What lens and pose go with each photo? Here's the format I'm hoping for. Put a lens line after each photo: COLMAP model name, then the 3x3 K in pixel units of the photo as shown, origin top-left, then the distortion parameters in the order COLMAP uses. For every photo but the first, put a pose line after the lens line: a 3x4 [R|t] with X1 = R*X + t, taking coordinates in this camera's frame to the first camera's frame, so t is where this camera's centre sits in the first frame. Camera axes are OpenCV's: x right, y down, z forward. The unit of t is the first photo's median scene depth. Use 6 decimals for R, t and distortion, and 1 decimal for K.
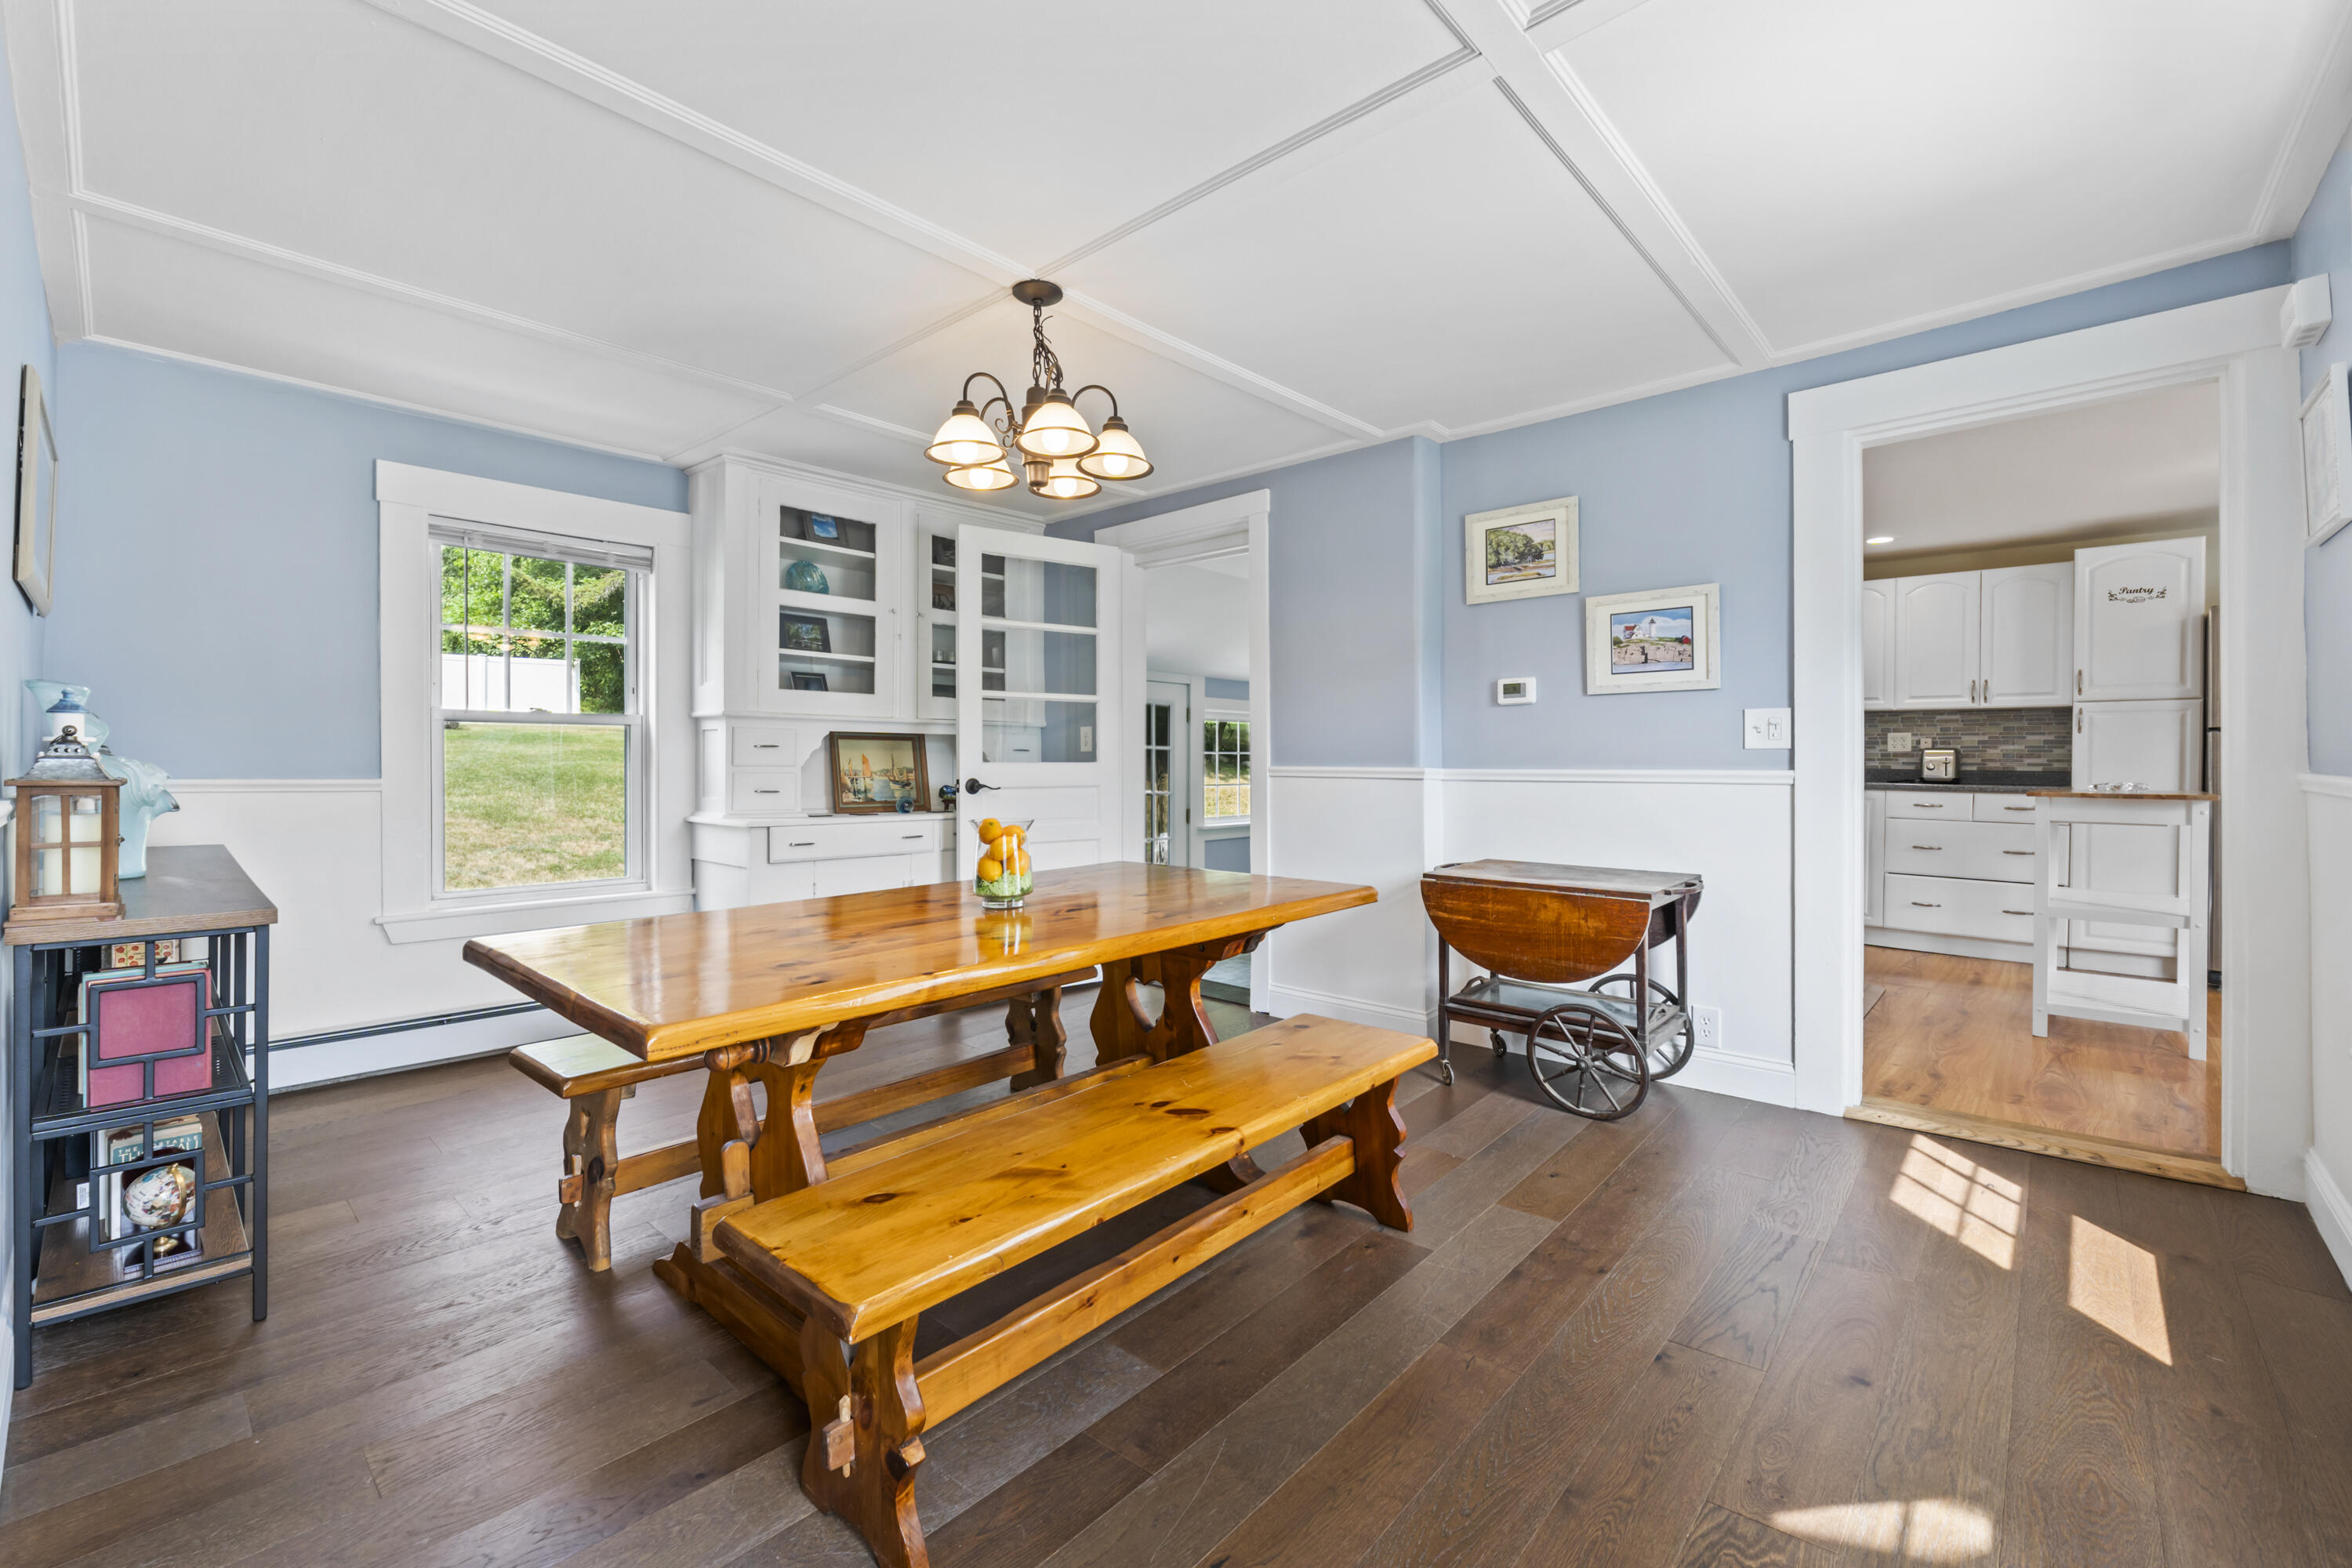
lens RADIAL K [[989.0, 0, 1179.3], [0, 989.0, 771.8], [0, 0, 1]] dist [0.000644, -0.000331]
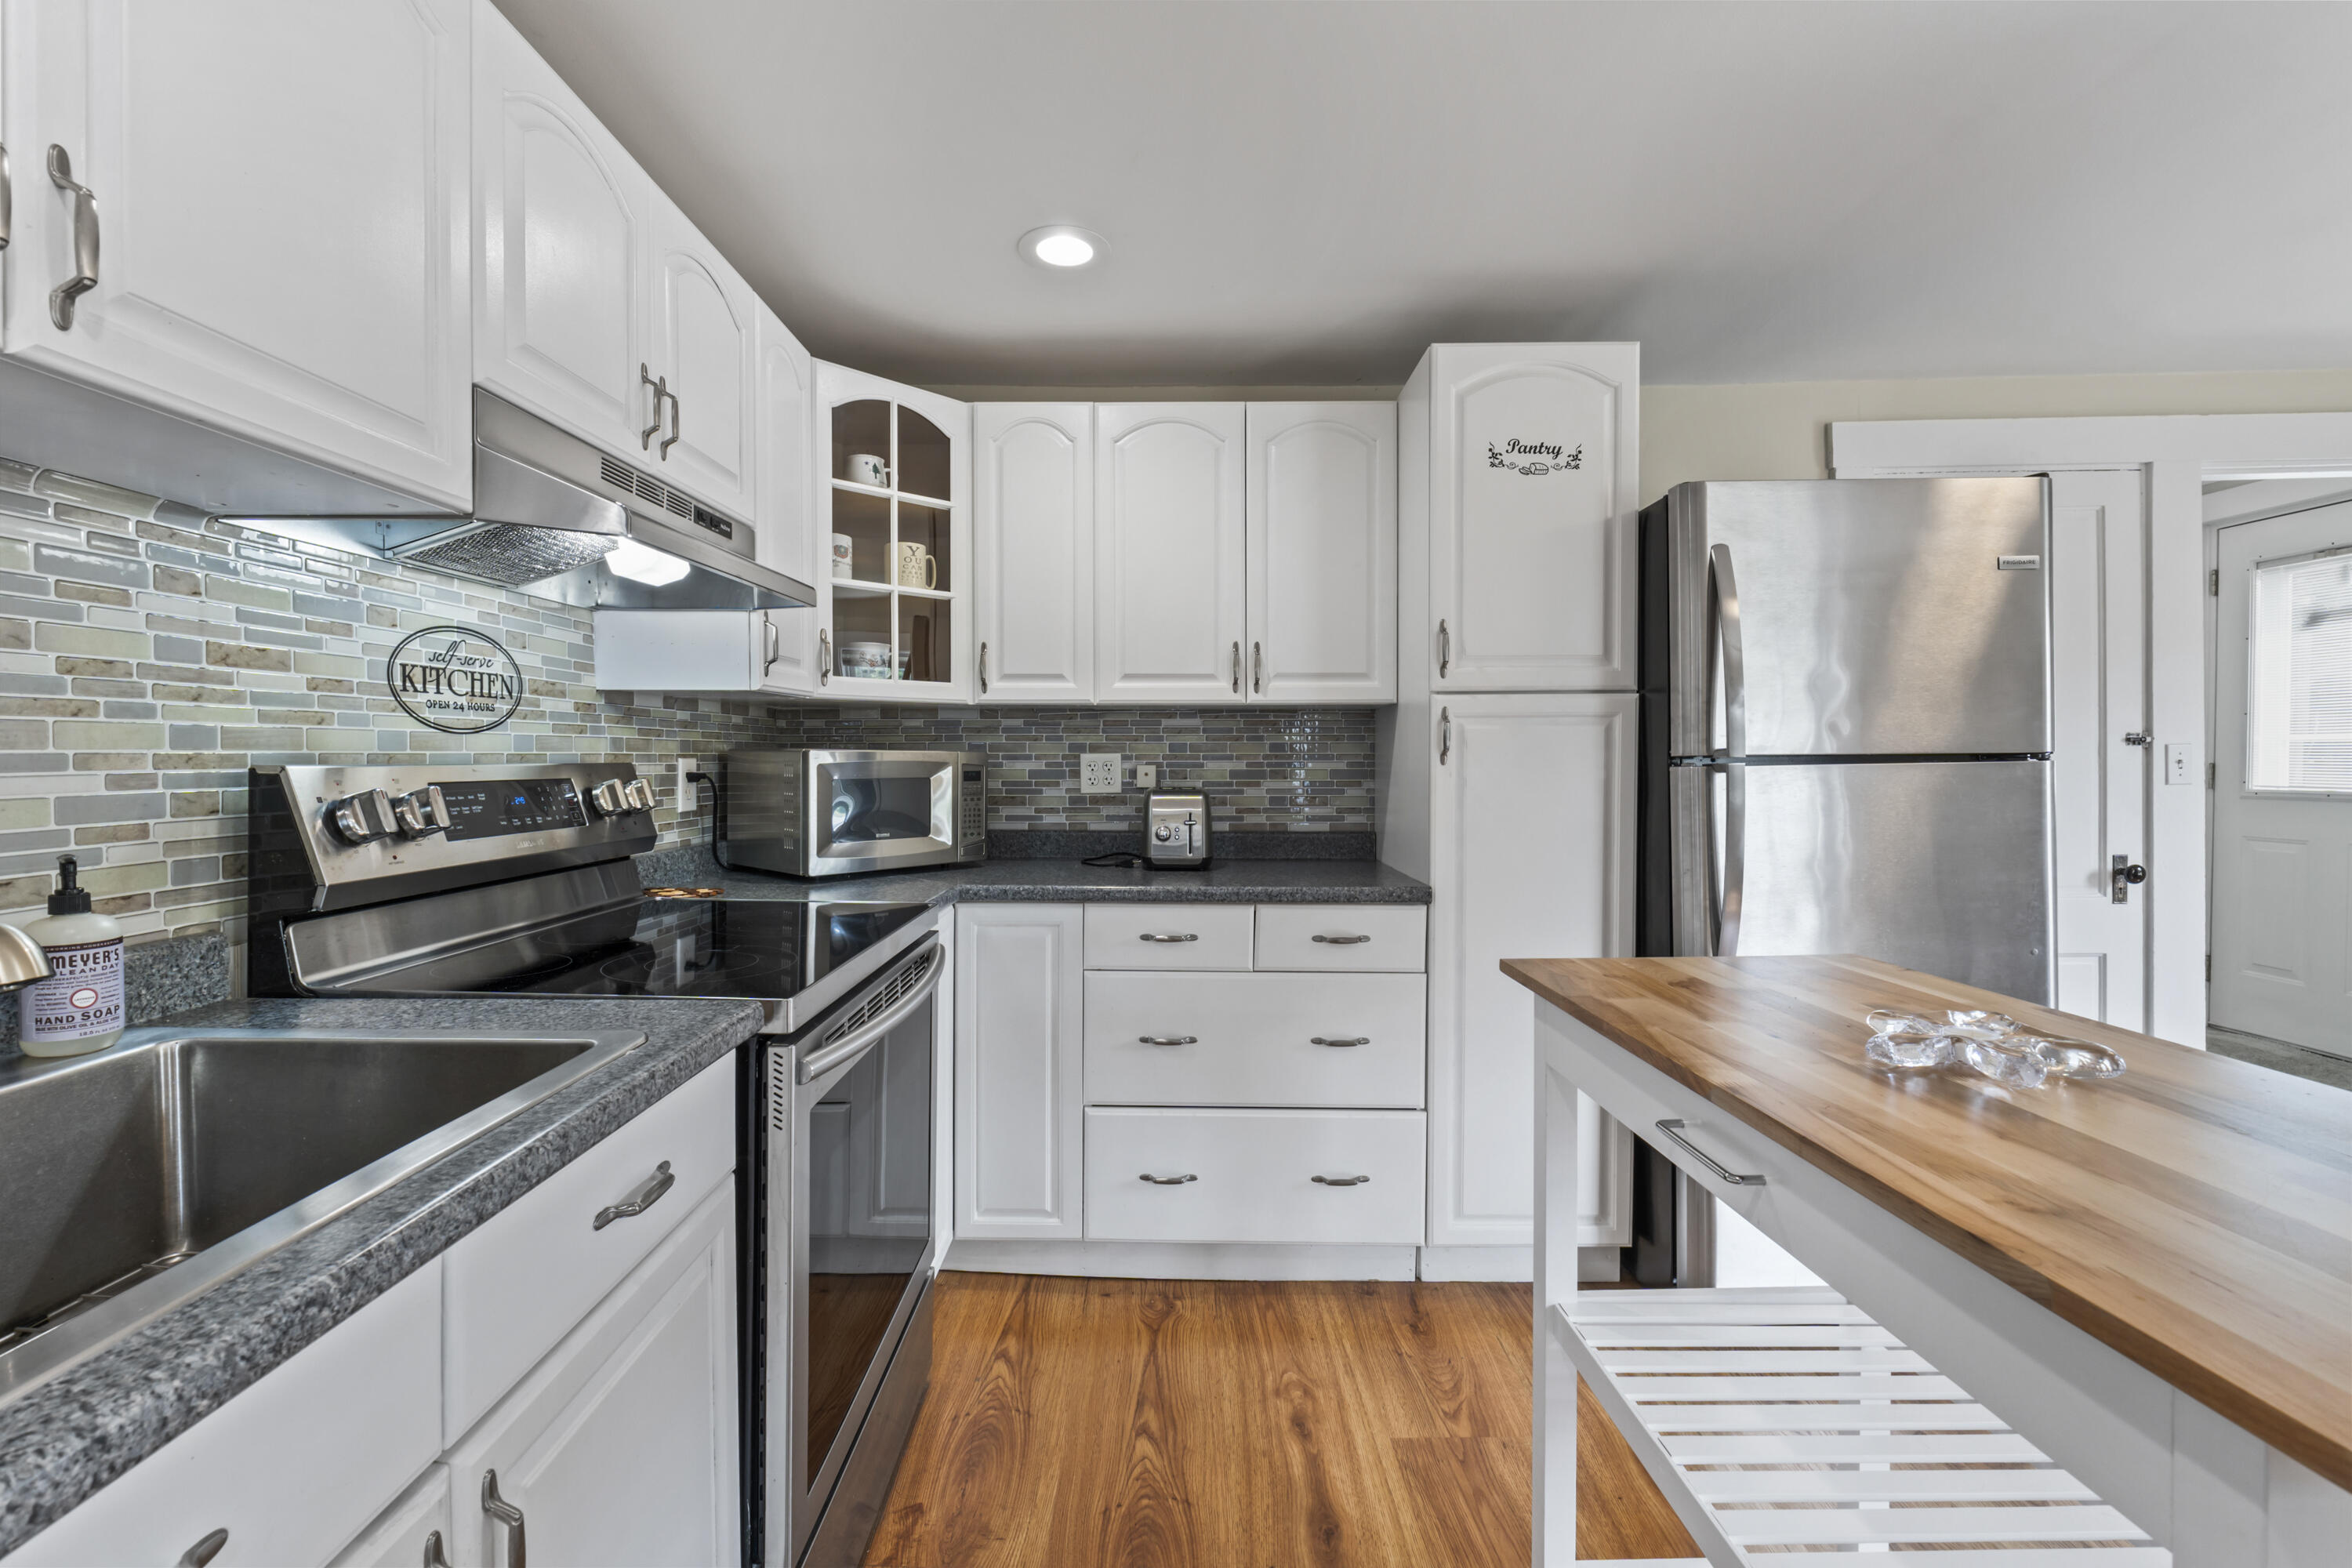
lens RADIAL K [[989.0, 0, 1173.7], [0, 989.0, 763.4], [0, 0, 1]] dist [0.000644, -0.000331]
pose [[0.740291, -0.011847, 0.672182, 0.475848], [0.015227, 0.999884, 0.000854, -0.037666], [-0.672114, 0.009603, 0.740385, 0.683789]]
